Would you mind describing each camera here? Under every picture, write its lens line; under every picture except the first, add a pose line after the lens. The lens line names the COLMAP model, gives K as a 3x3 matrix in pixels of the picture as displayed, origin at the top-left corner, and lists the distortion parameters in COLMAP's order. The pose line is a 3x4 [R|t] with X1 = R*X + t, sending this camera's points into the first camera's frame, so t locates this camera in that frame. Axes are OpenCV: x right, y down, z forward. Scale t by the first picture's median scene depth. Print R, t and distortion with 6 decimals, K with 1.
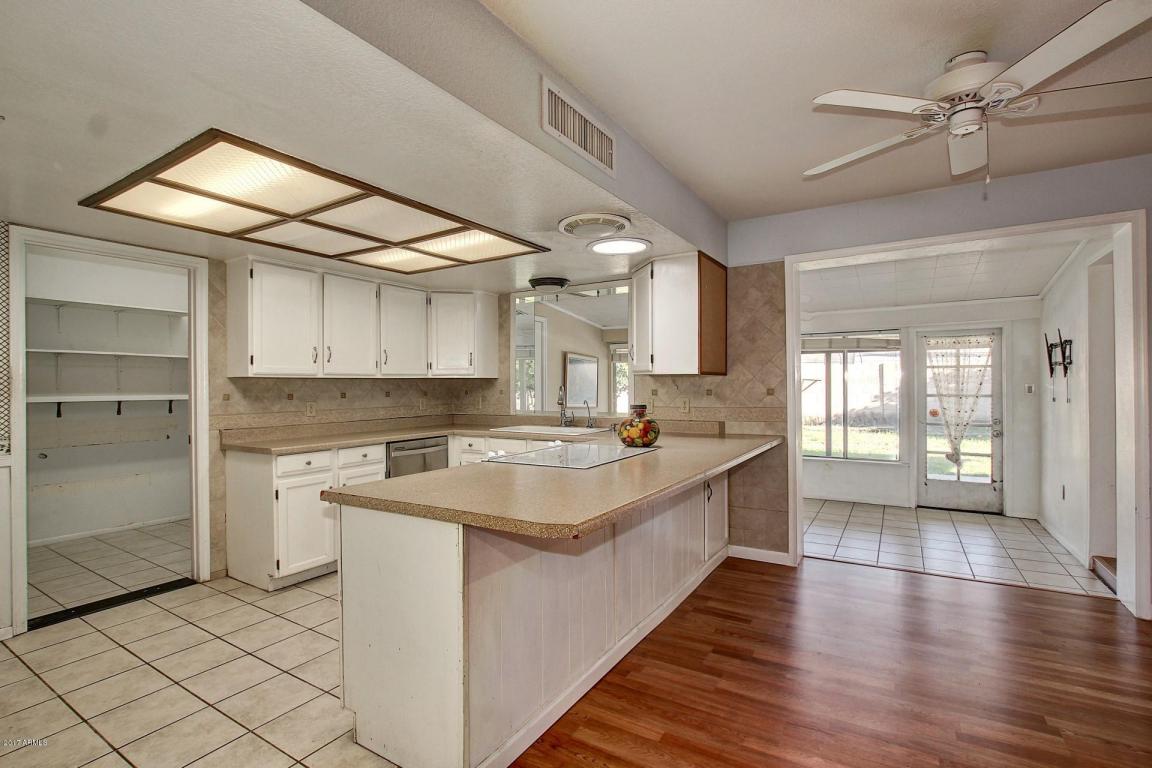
lens RADIAL K [[537.6, 0, 581.0], [0, 537.6, 384.4], [0, 0, 1]] dist [-0.032547, 0.000472]
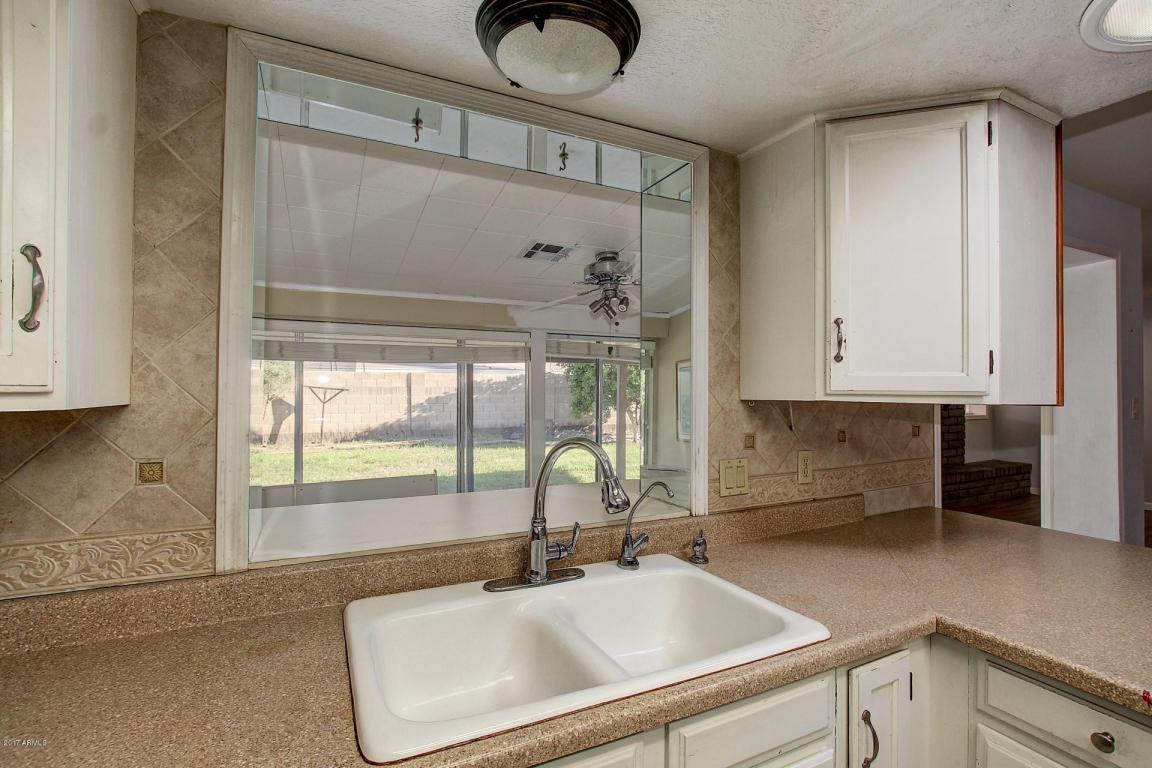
lens RADIAL K [[534.8, 0, 580.0], [0, 534.8, 384.2], [0, 0, 1]] dist [-0.027438, 0.001222]
pose [[0.540684, 0.017646, 0.841041, -0.277388], [-0.007552, 0.999841, -0.016123, -0.021643], [-0.841192, 0.002366, 0.540731, 0.899342]]
